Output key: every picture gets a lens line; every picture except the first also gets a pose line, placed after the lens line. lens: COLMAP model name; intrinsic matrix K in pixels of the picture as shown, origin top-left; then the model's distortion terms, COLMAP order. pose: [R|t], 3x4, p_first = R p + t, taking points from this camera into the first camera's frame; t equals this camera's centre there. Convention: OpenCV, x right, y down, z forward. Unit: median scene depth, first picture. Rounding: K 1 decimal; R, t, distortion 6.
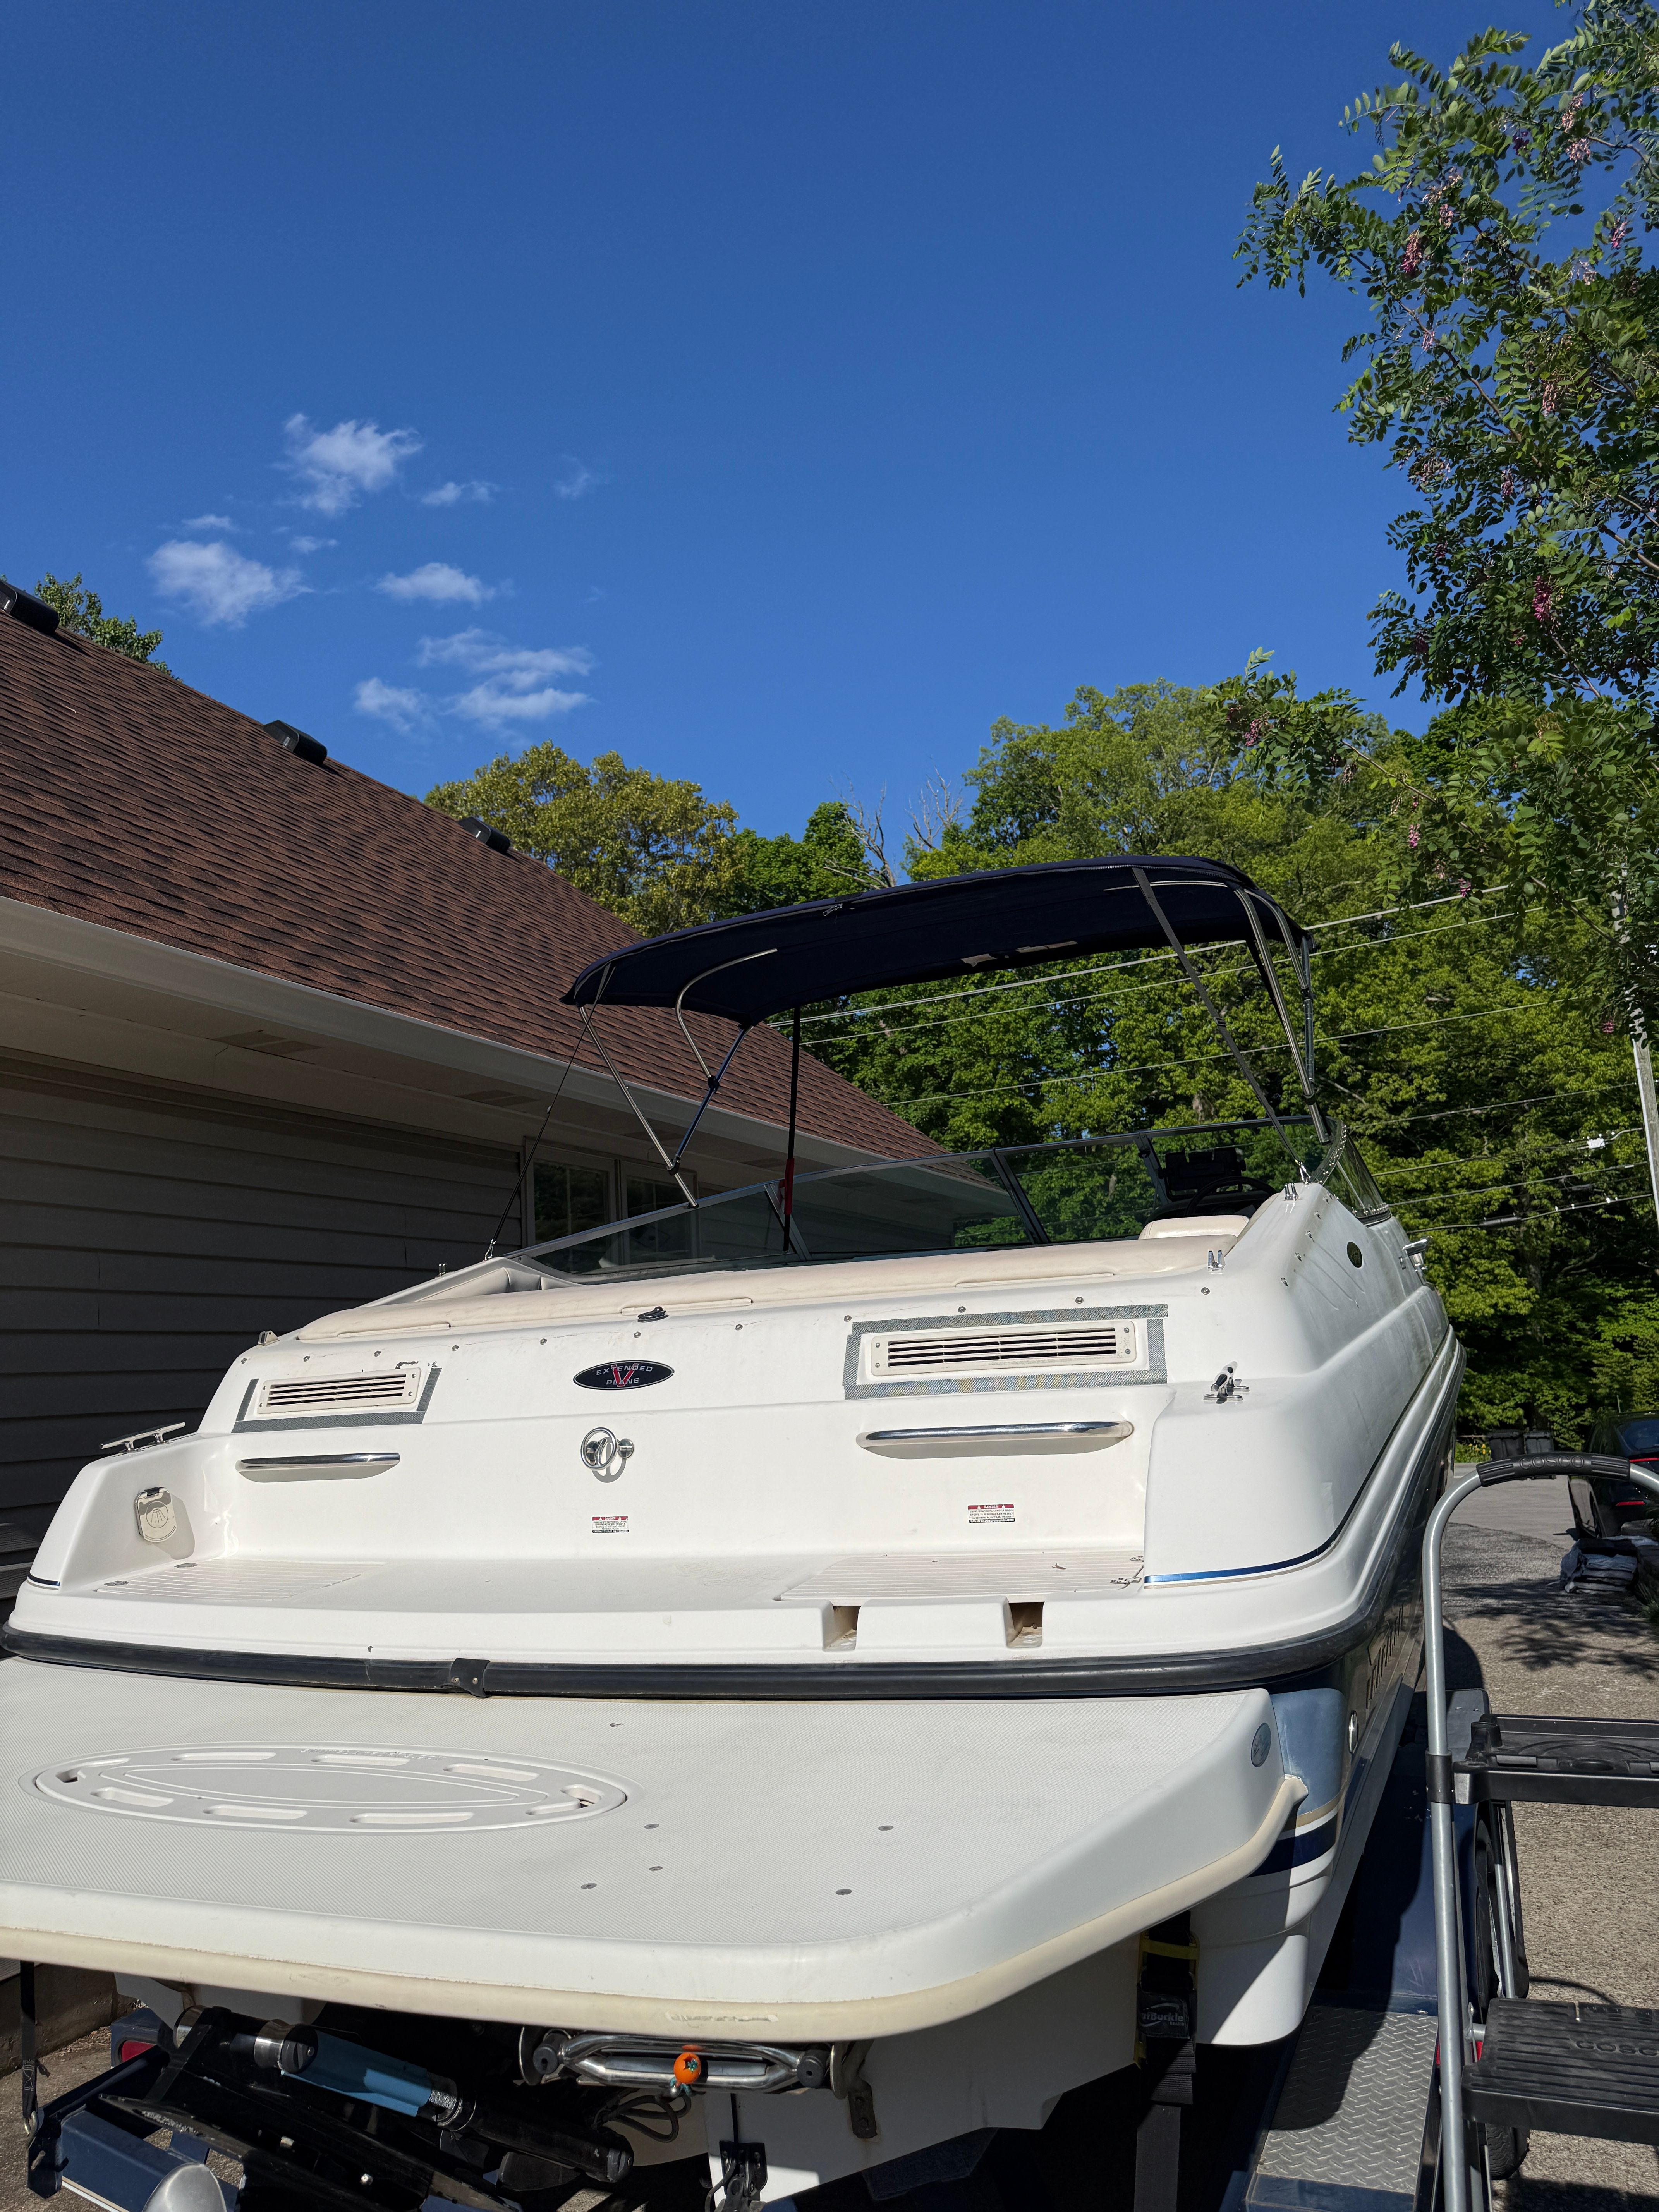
lens RADIAL K [[1559.4, 0, 827.5], [0, 1559.4, 1136.7], [0, 0, 1]] dist [0.053489, -0.033647]
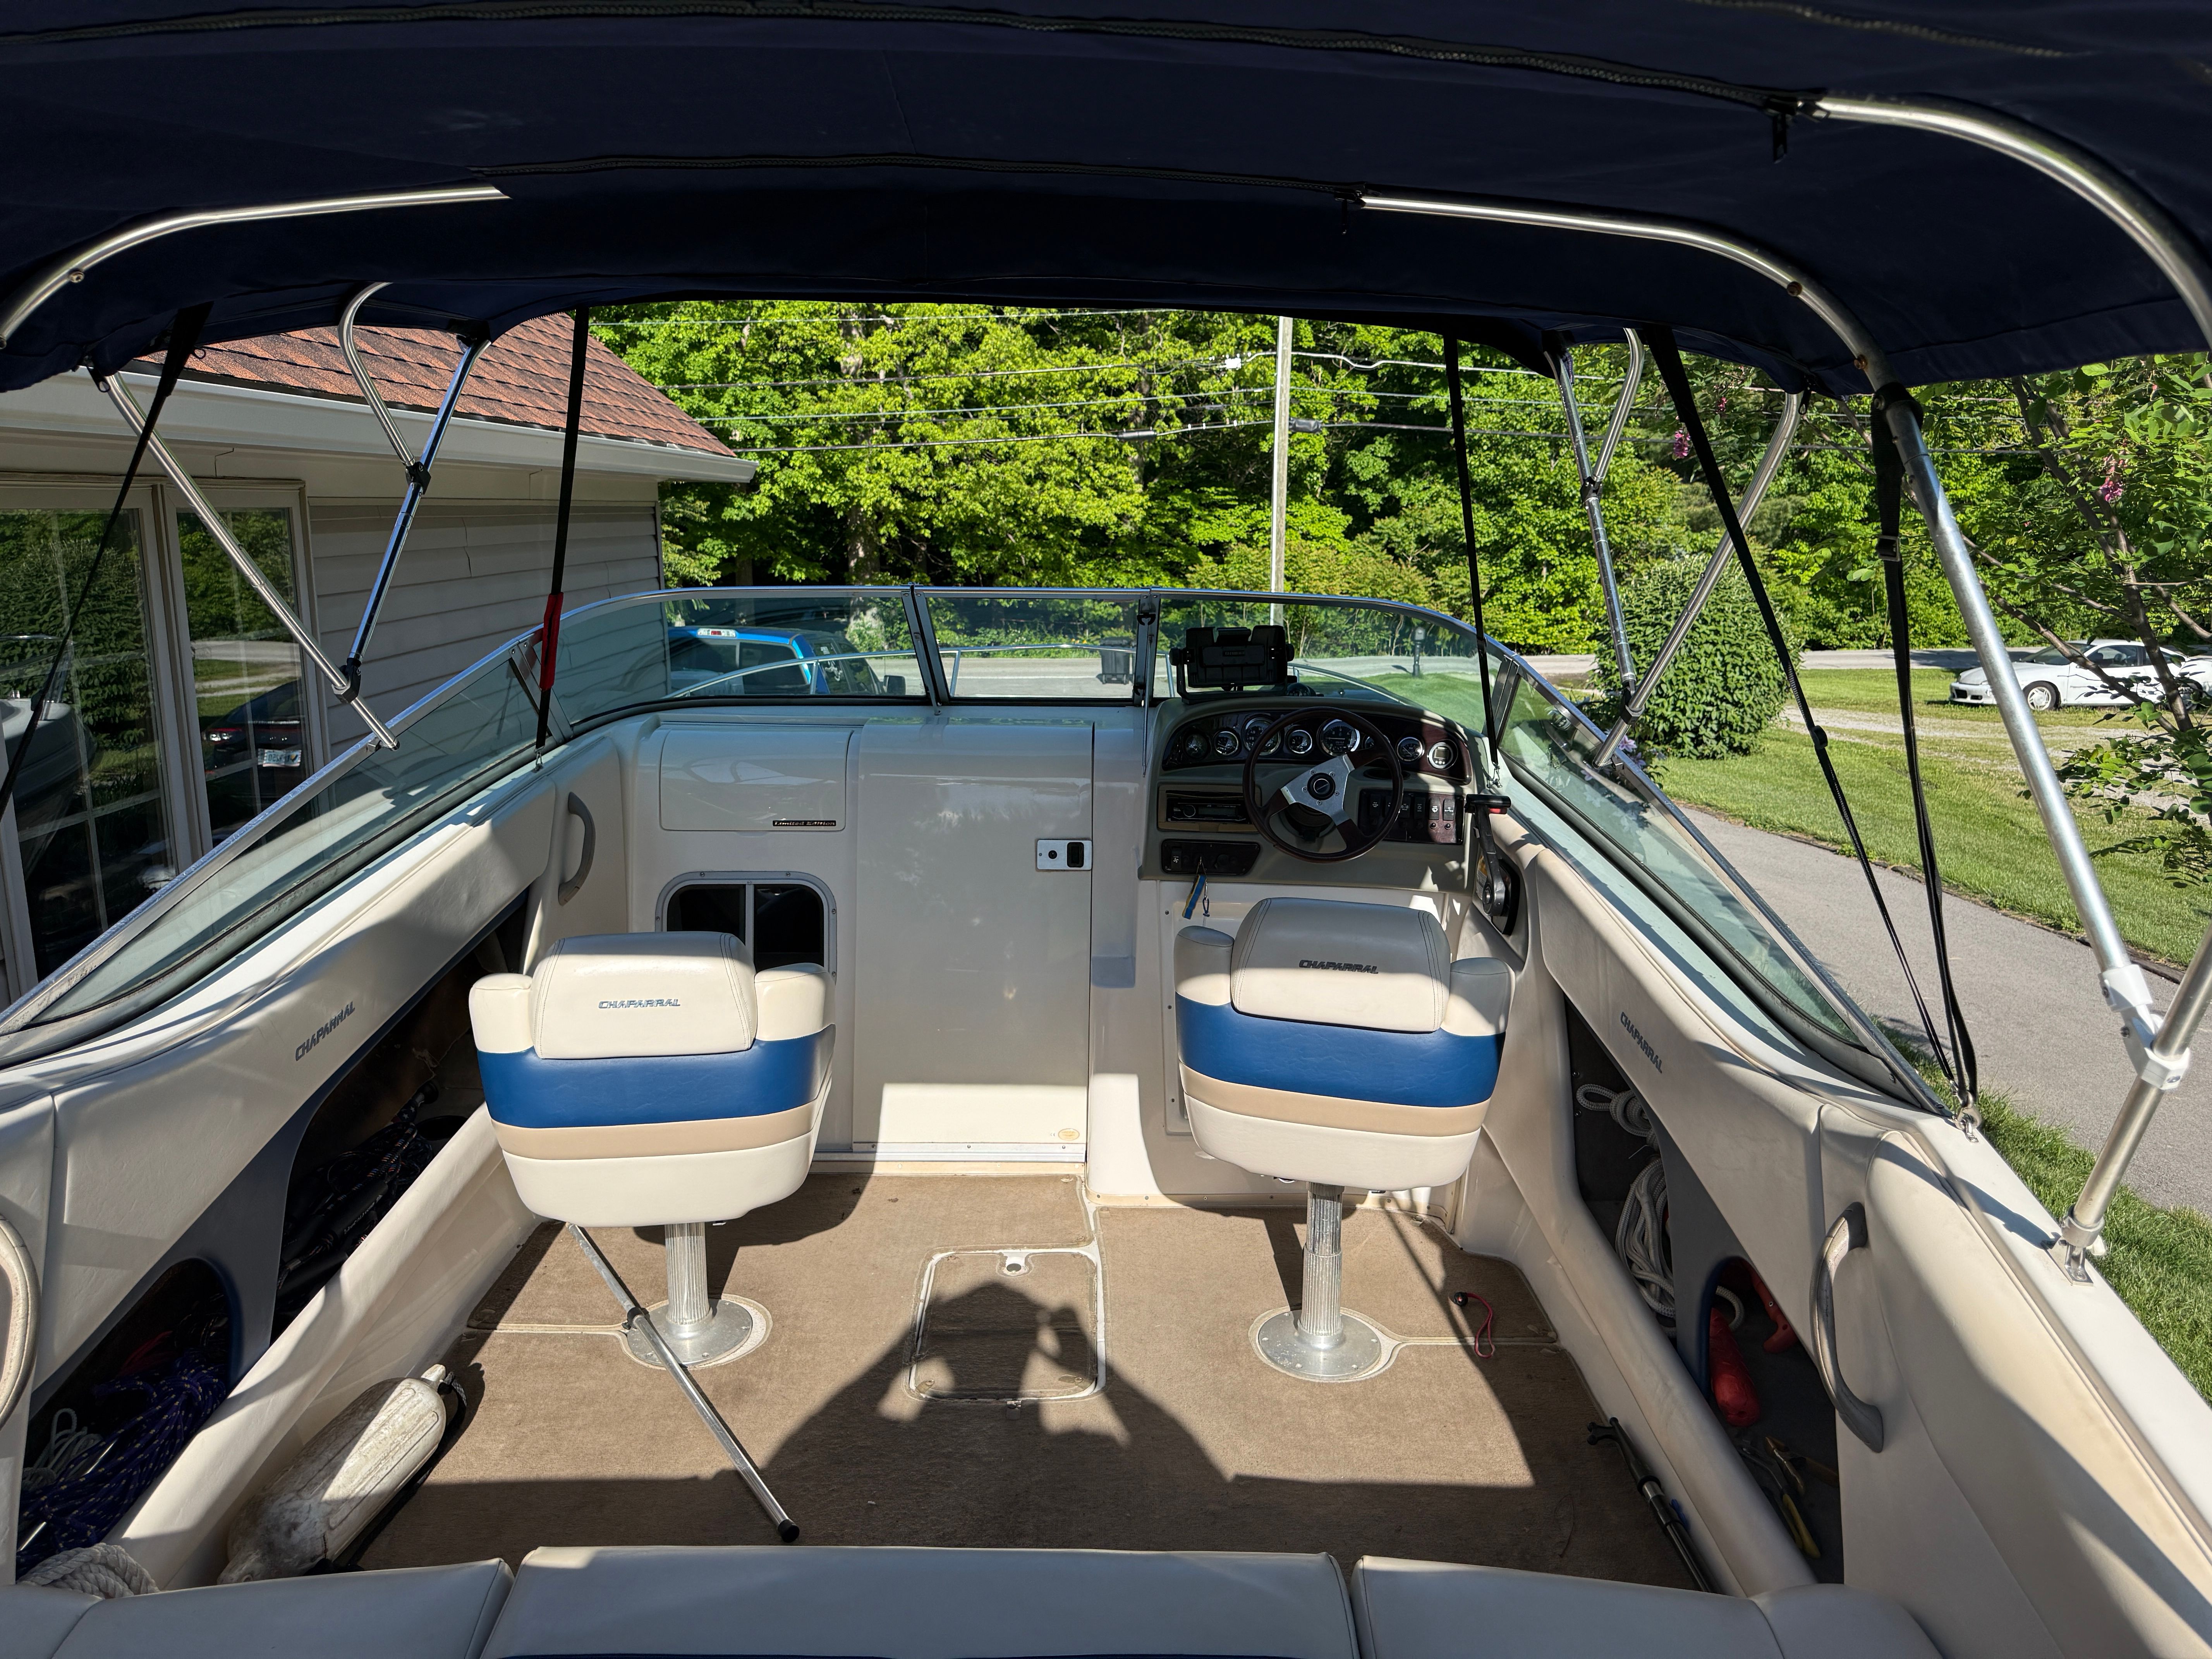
lens RADIAL K [[1559.4, 0, 1076.0], [0, 1559.4, 823.3], [0, 0, 1]] dist [0.053489, -0.033647]
pose [[0.917740, -0.009657, 0.397063, -0.076677], [-0.123328, 0.943361, 0.307993, -0.102921], [-0.377549, -0.331627, 0.864570, 0.434003]]
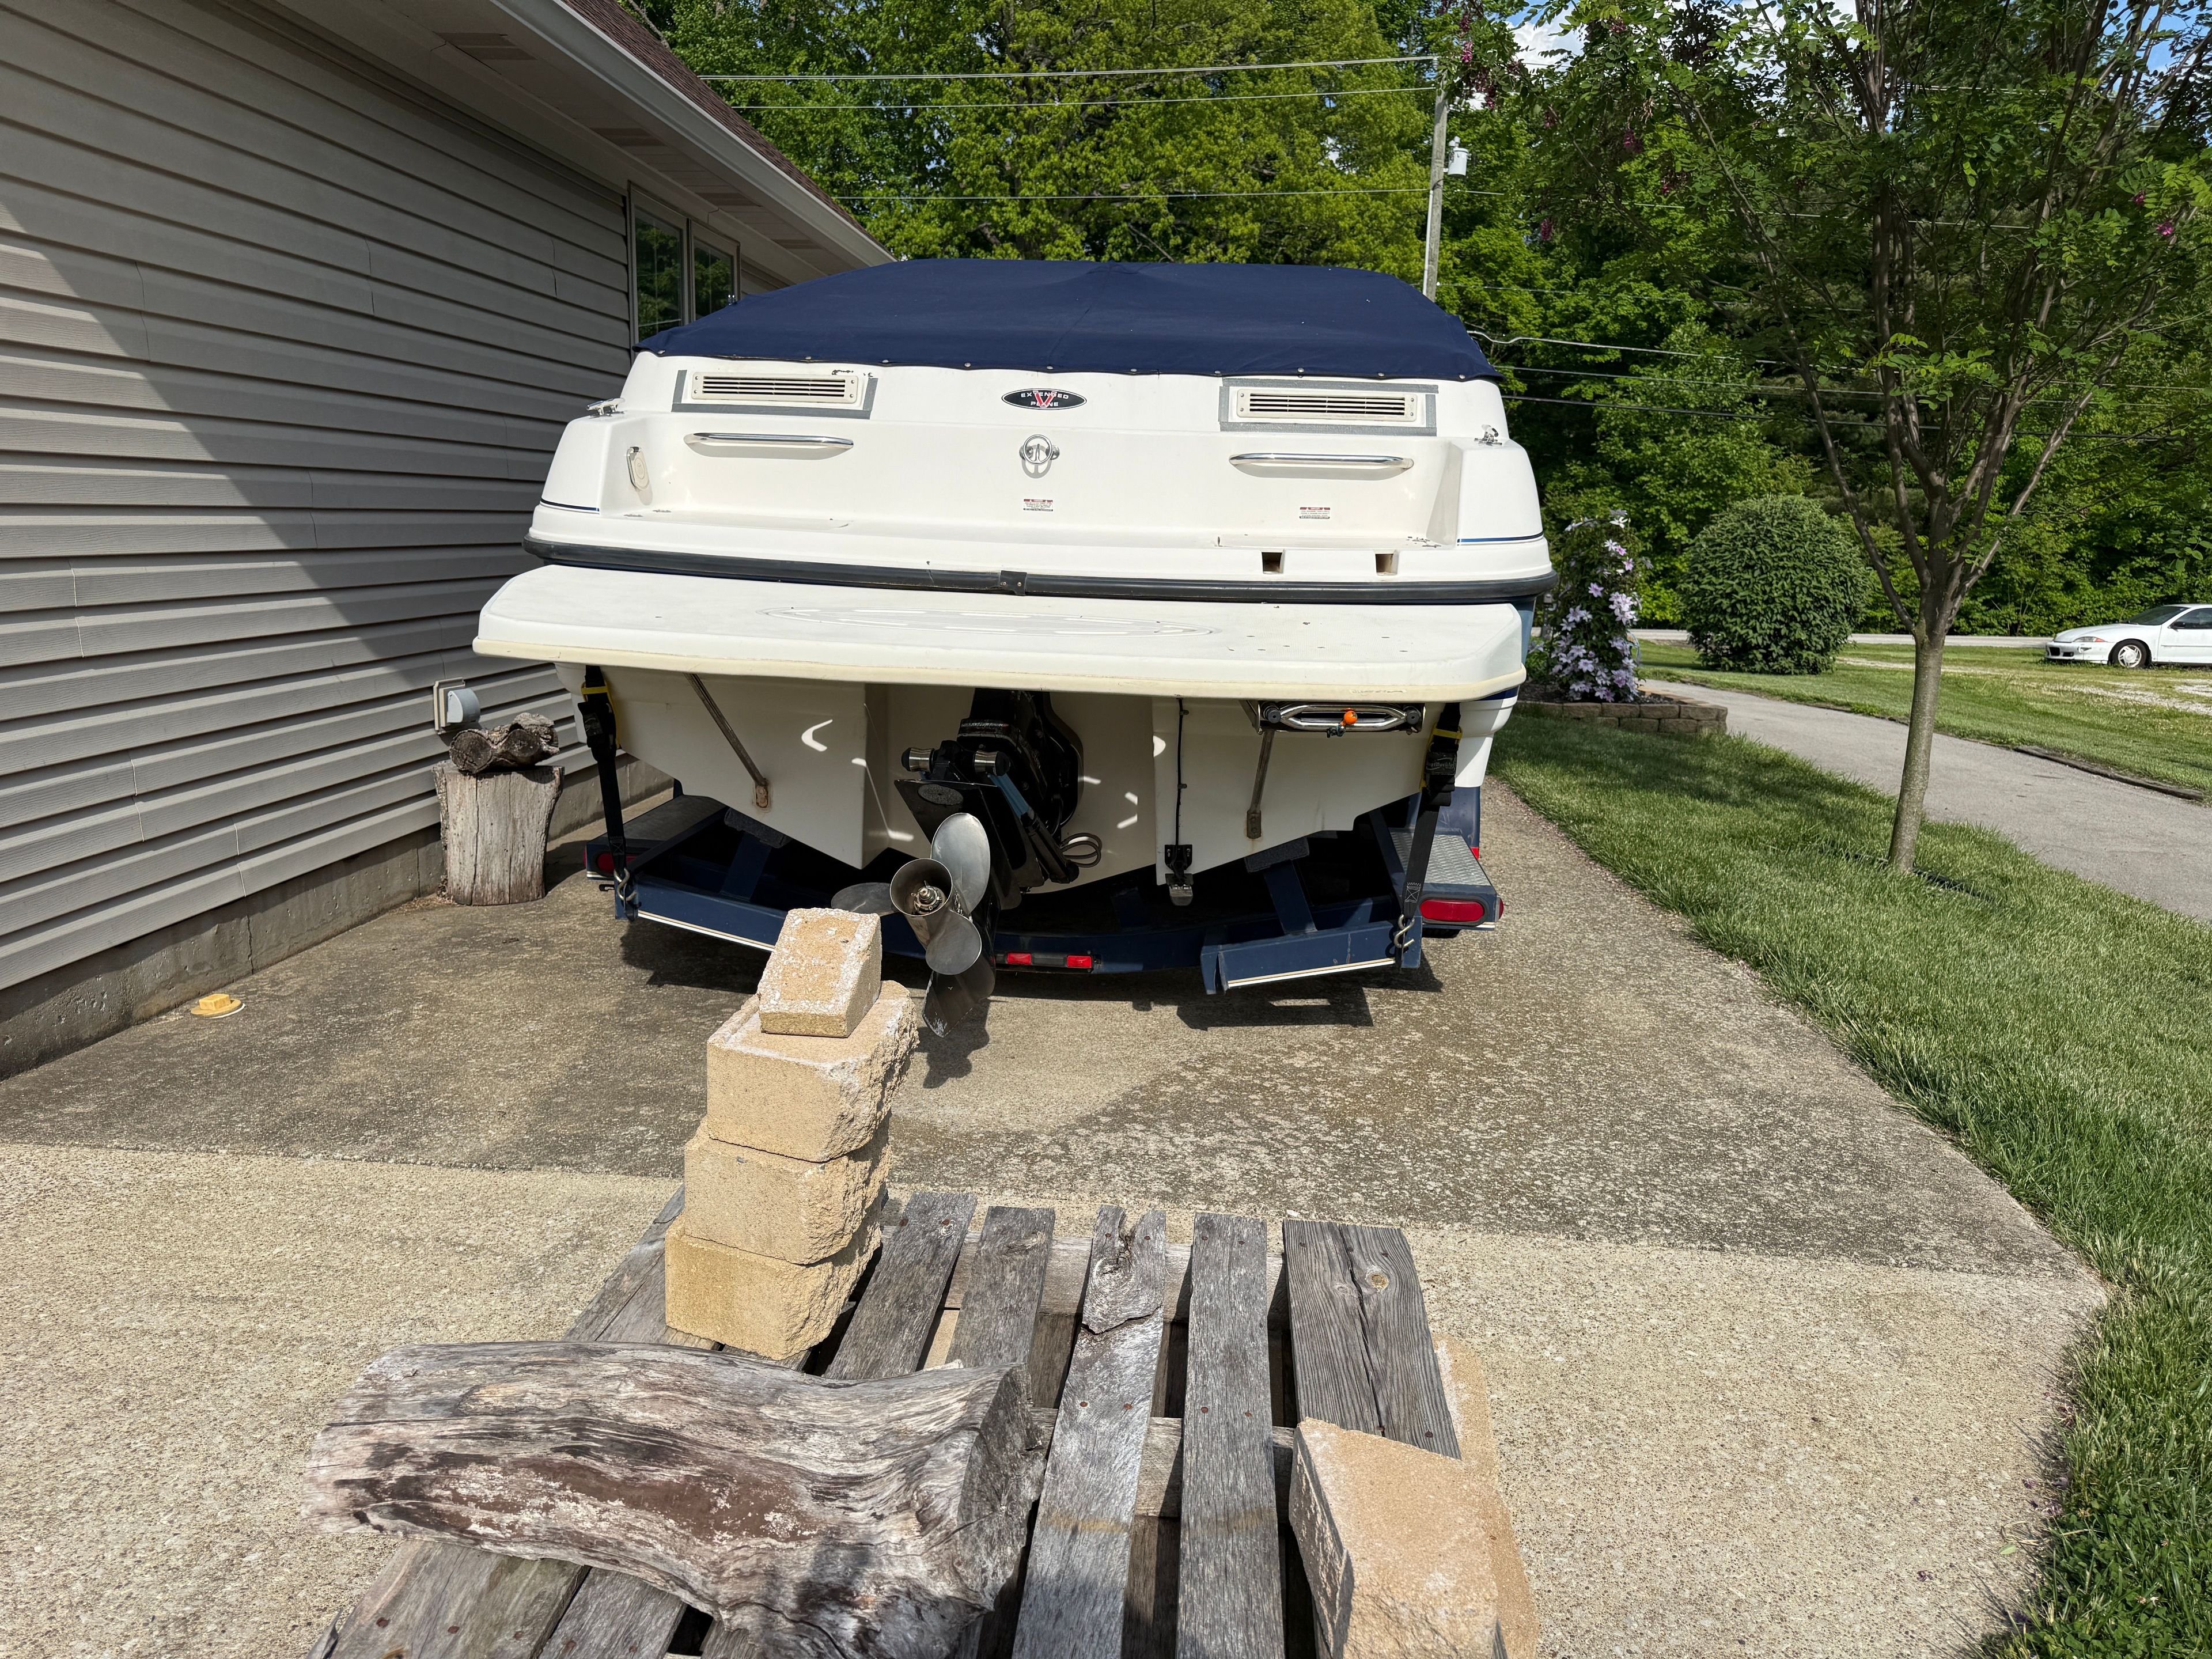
lens RADIAL K [[1559.4, 0, 1117.3], [0, 1559.4, 829.1], [0, 0, 1]] dist [0.053489, -0.033647]
pose [[0.941648, 0.022592, 0.335841, -0.255000], [-0.135453, 0.938826, 0.316635, 0.030197], [-0.308143, -0.343649, 0.887104, -0.182871]]
